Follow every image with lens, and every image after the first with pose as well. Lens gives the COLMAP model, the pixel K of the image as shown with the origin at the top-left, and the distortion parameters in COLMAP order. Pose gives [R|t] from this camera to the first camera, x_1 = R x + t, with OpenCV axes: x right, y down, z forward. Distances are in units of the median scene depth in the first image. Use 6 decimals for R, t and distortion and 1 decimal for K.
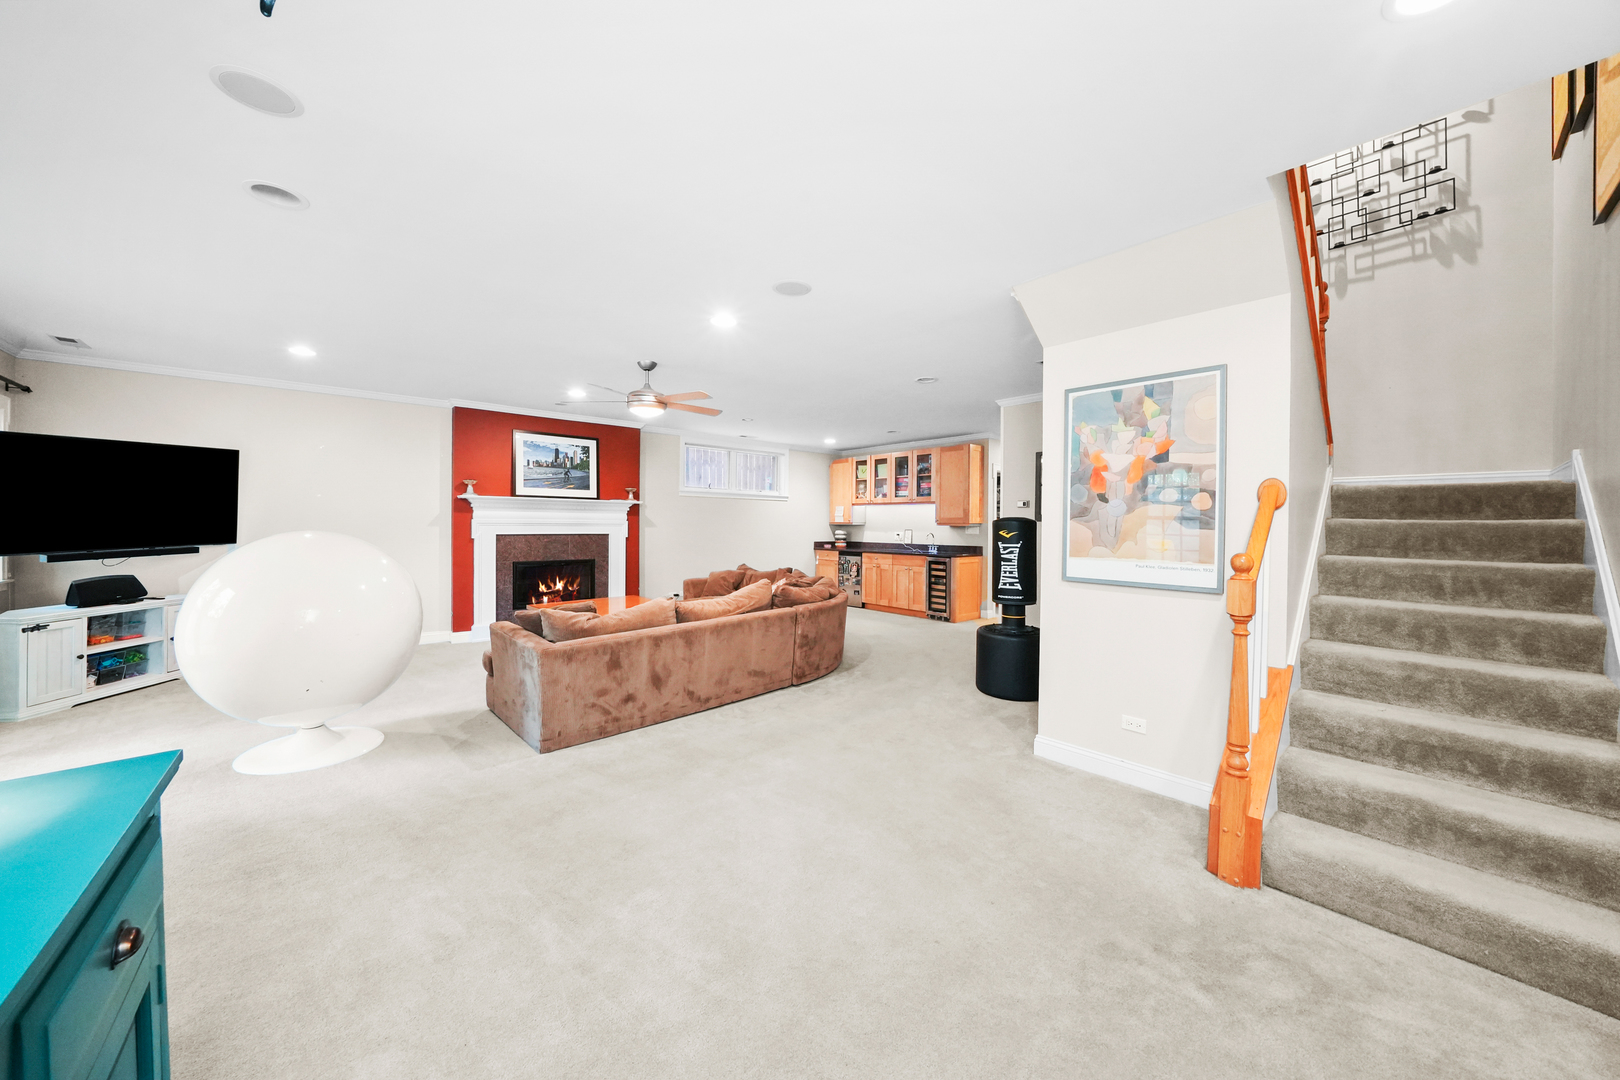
lens RADIAL K [[578.8, 0, 818.8], [0, 578.8, 527.7], [0, 0, 1]] dist [-0.021553, 0.001031]
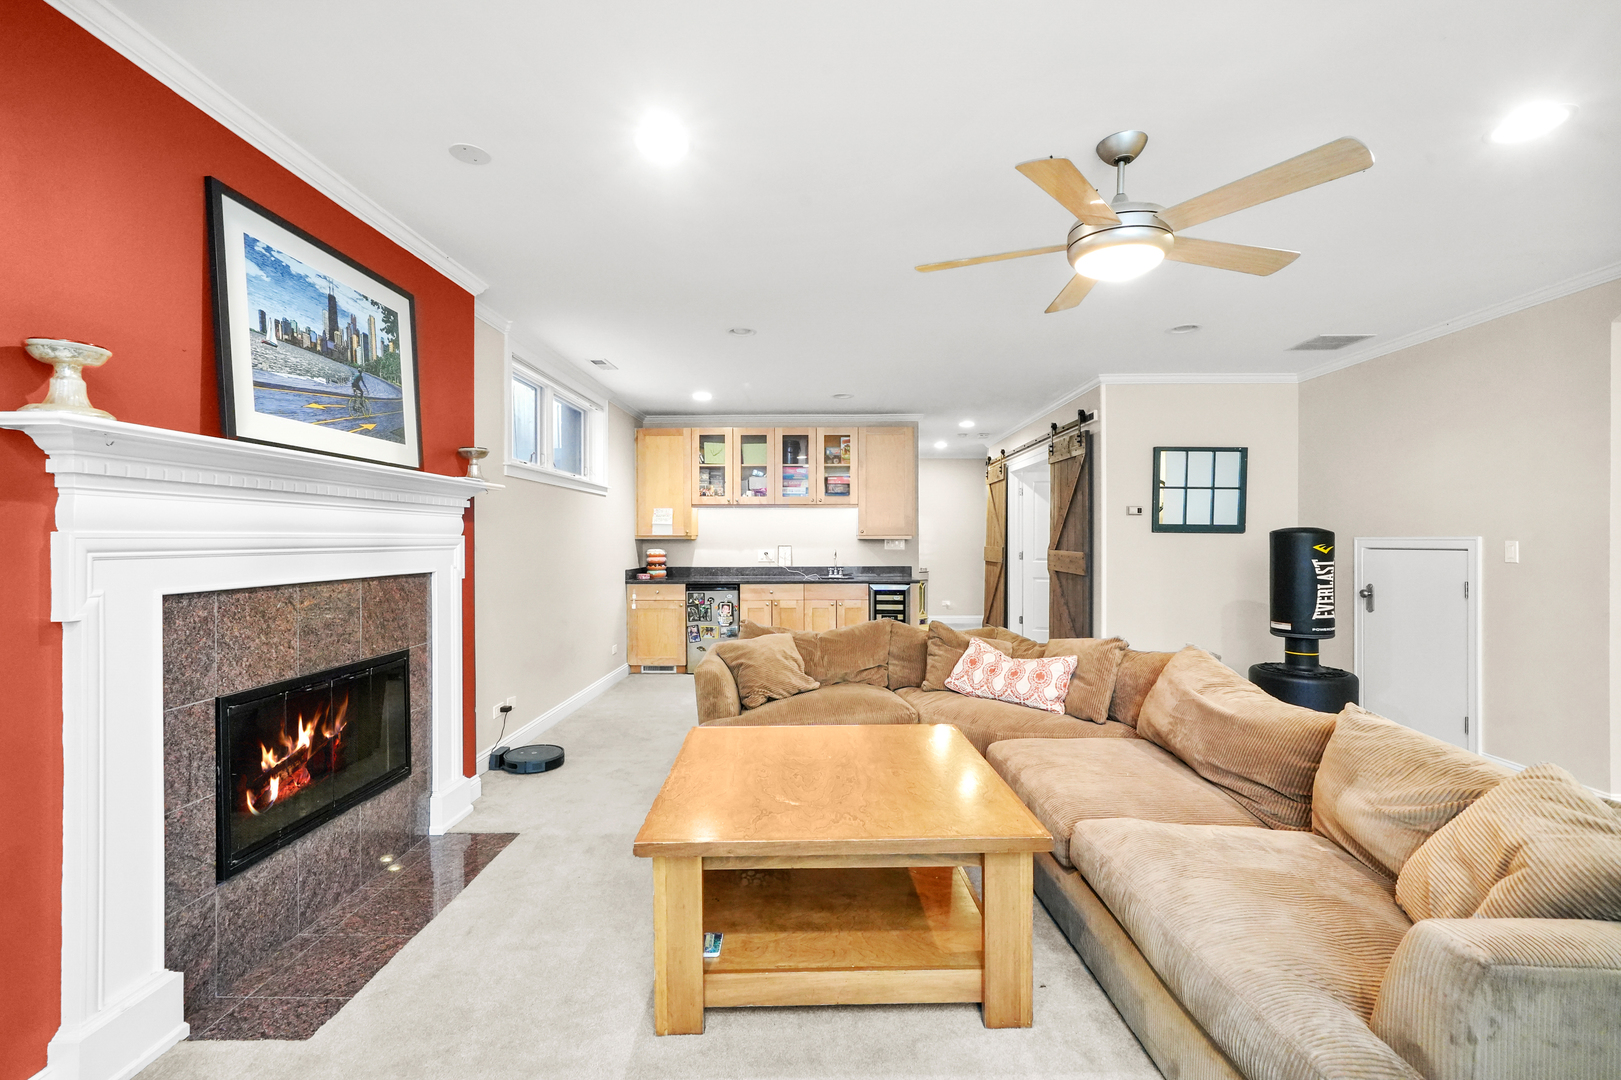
lens RADIAL K [[704.1, 0, 804.6], [0, 704.1, 540.6], [0, 0, 1]] dist [0.003605, 0.001332]
pose [[0.679613, -0.012315, 0.733467, -0.579810], [0.011296, 0.999916, 0.006323, -0.009556], [-0.733484, 0.003988, 0.679695, 0.591639]]
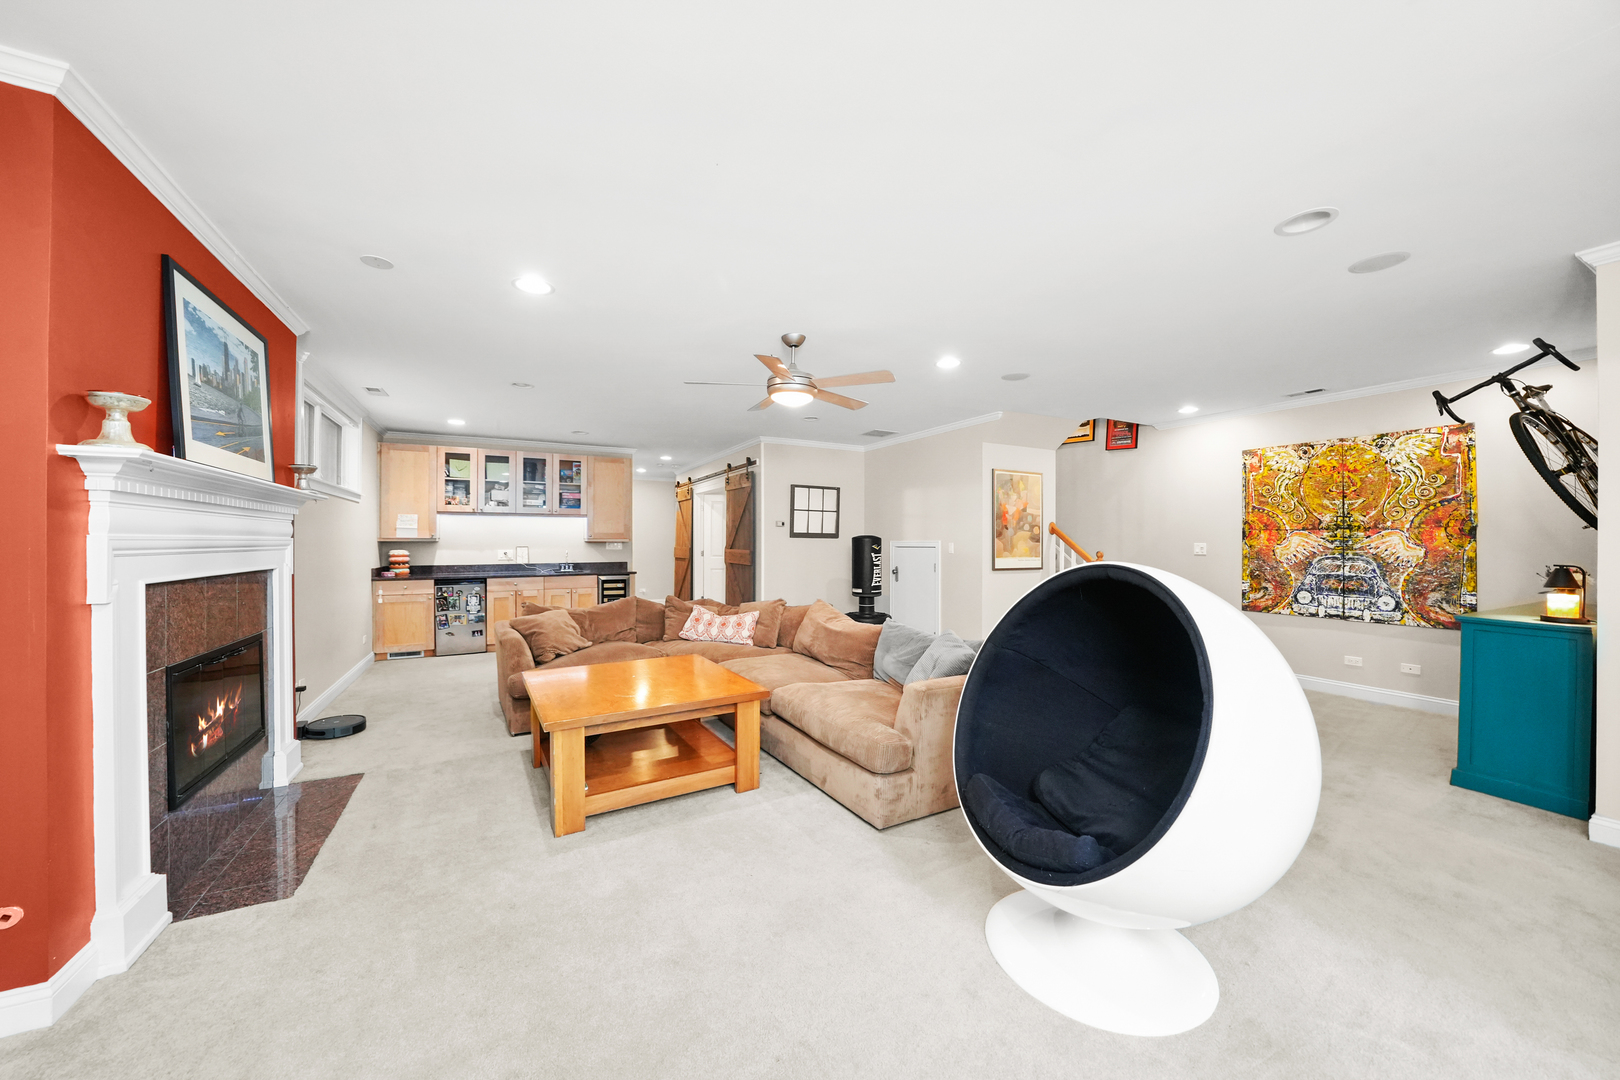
lens RADIAL K [[578.8, 0, 810.3], [0, 578.8, 540.4], [0, 0, 1]] dist [-0.021553, 0.001031]
pose [[0.221843, -0.008067, 0.975049, -0.753605], [0.006692, 0.999955, 0.006751, -0.011096], [-0.975059, 0.005027, 0.221887, 0.575391]]
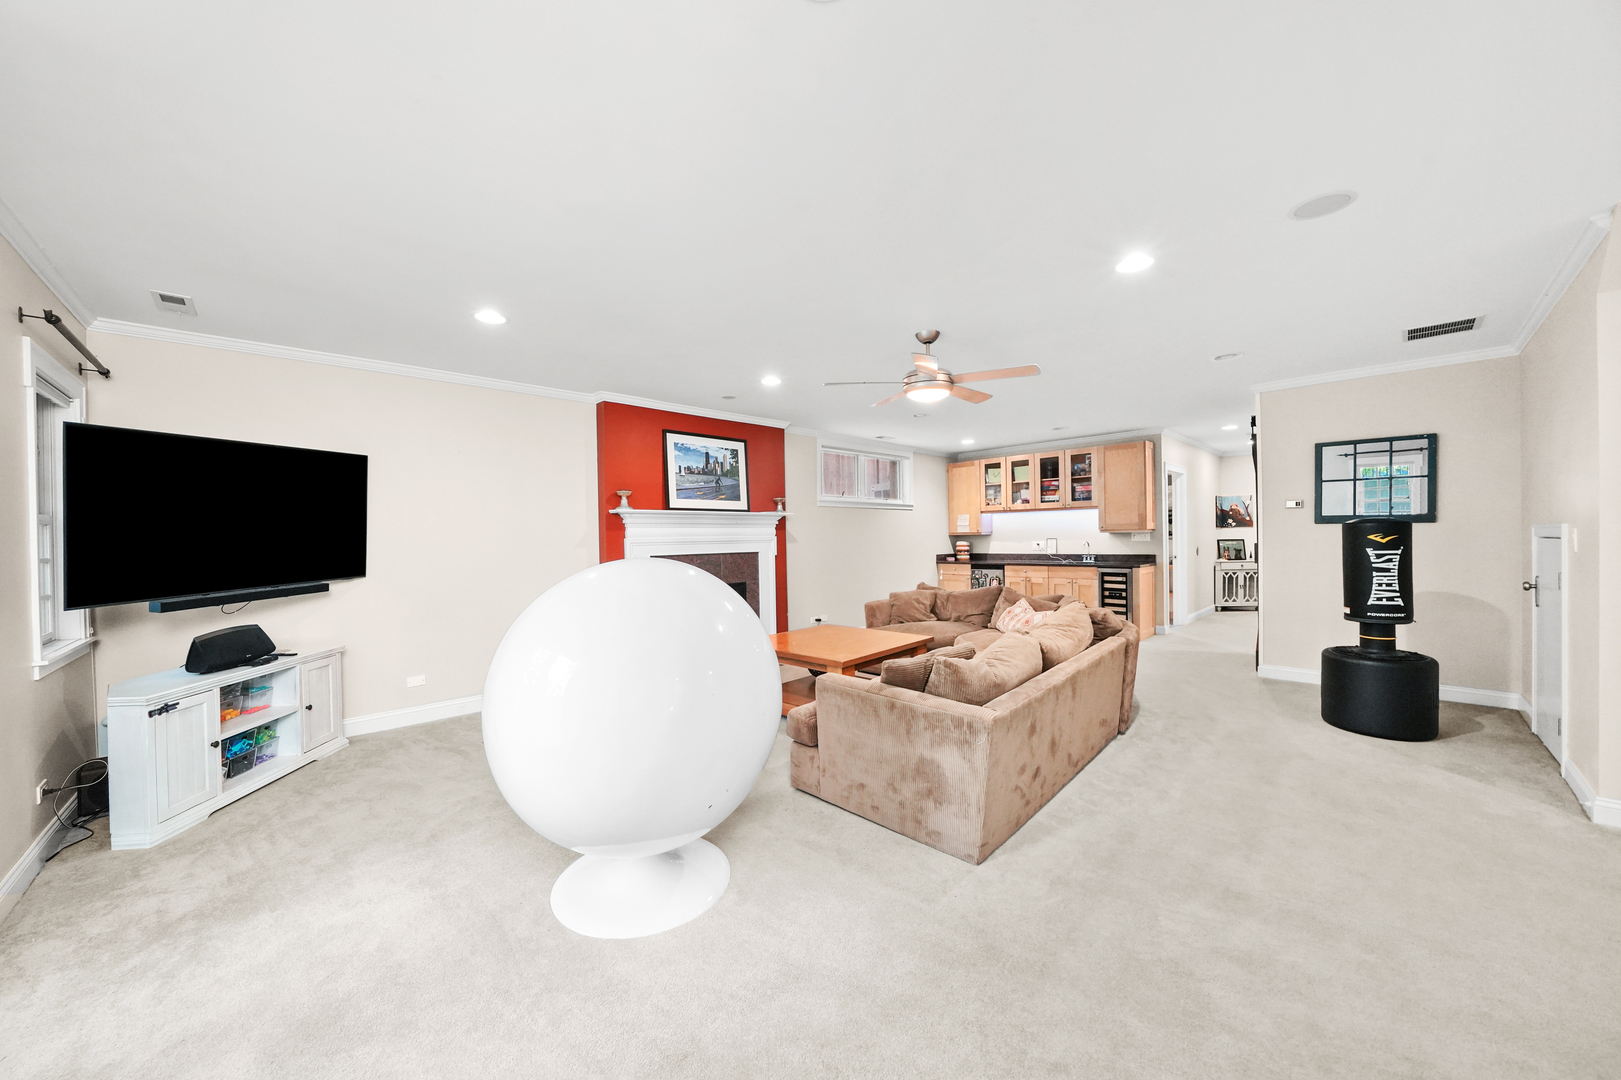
lens RADIAL K [[579.2, 0, 809.1], [0, 579.2, 544.1], [0, 0, 1]] dist [-0.021553, 0.001031]
pose [[0.998916, -0.026351, 0.038364, -0.354569], [0.026108, 0.999636, 0.006813, -0.005068], [-0.038529, -0.005804, 0.999241, 0.153638]]
